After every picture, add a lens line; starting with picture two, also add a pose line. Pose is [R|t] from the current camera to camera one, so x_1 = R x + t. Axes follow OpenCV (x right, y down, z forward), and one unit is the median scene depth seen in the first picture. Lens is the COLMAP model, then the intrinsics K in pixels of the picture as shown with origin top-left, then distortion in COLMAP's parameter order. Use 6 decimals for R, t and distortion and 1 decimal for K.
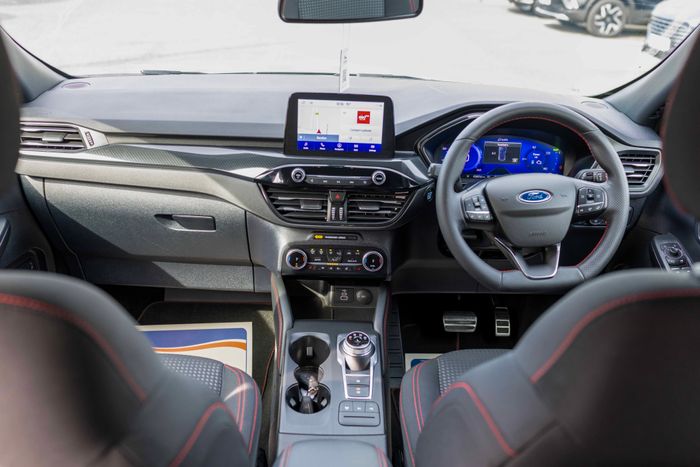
lens RADIAL K [[662.0, 0, 350.0], [0, 662.0, 233.5], [0, 0, 1]] dist [-0.007706, -0.001762]
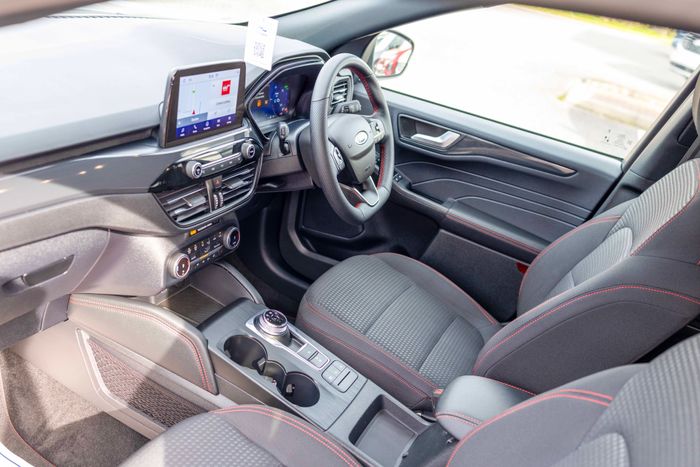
lens RADIAL K [[662.0, 0, 350.0], [0, 662.0, 233.5], [0, 0, 1]] dist [-0.007706, -0.001762]
pose [[0.446015, -0.328907, 0.832401, -0.693348], [0.148201, 0.944331, 0.293726, -0.222727], [-0.882670, -0.007643, 0.469930, 0.429867]]
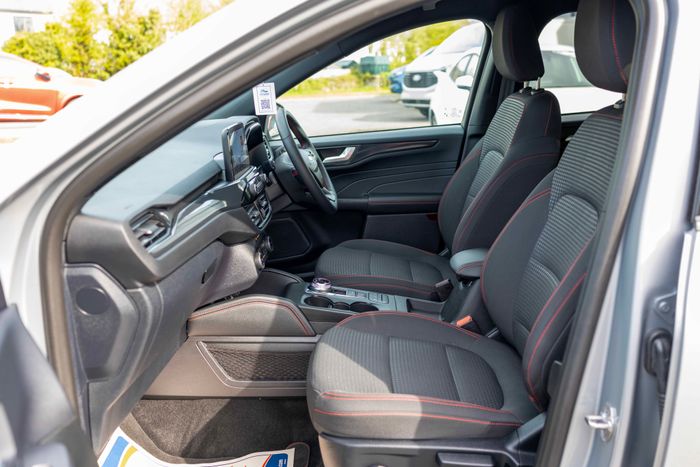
lens RADIAL K [[662.0, 0, 350.0], [0, 662.0, 233.5], [0, 0, 1]] dist [-0.007706, -0.001762]
pose [[0.046023, -0.291270, 0.955533, -1.255931], [0.439151, 0.865056, 0.242538, -0.236136], [-0.897234, 0.408461, 0.167724, 0.643609]]
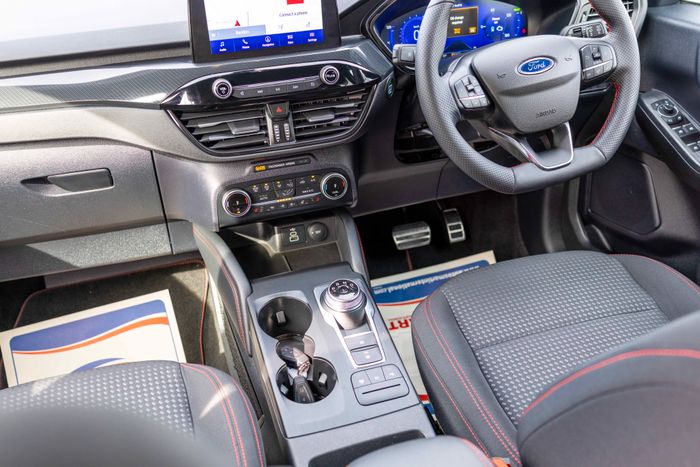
lens RADIAL K [[662.0, 0, 350.0], [0, 662.0, 233.5], [0, 0, 1]] dist [-0.007706, -0.001762]
pose [[0.955995, -0.206801, 0.208104, -0.125448], [0.178423, 0.972889, 0.147149, -0.015673], [-0.232893, -0.103543, 0.966974, 0.248912]]
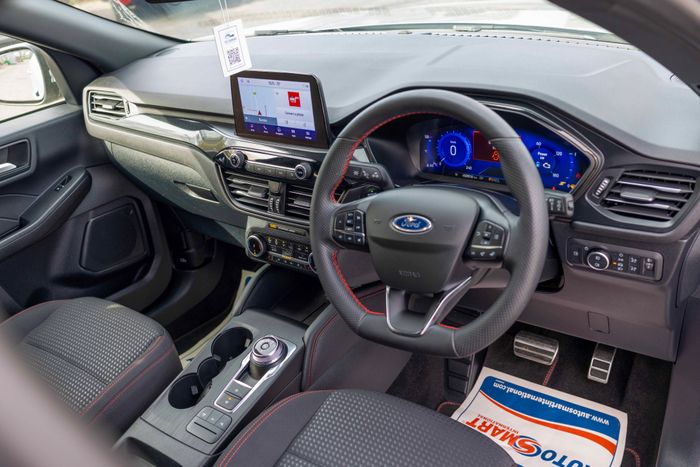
lens RADIAL K [[662.0, 0, 350.0], [0, 662.0, 233.5], [0, 0, 1]] dist [-0.007706, -0.001762]
pose [[0.781957, 0.159699, -0.602528, 0.612796], [-0.086916, 0.985115, 0.148304, -0.135116], [0.617243, -0.063598, 0.784198, 0.353425]]
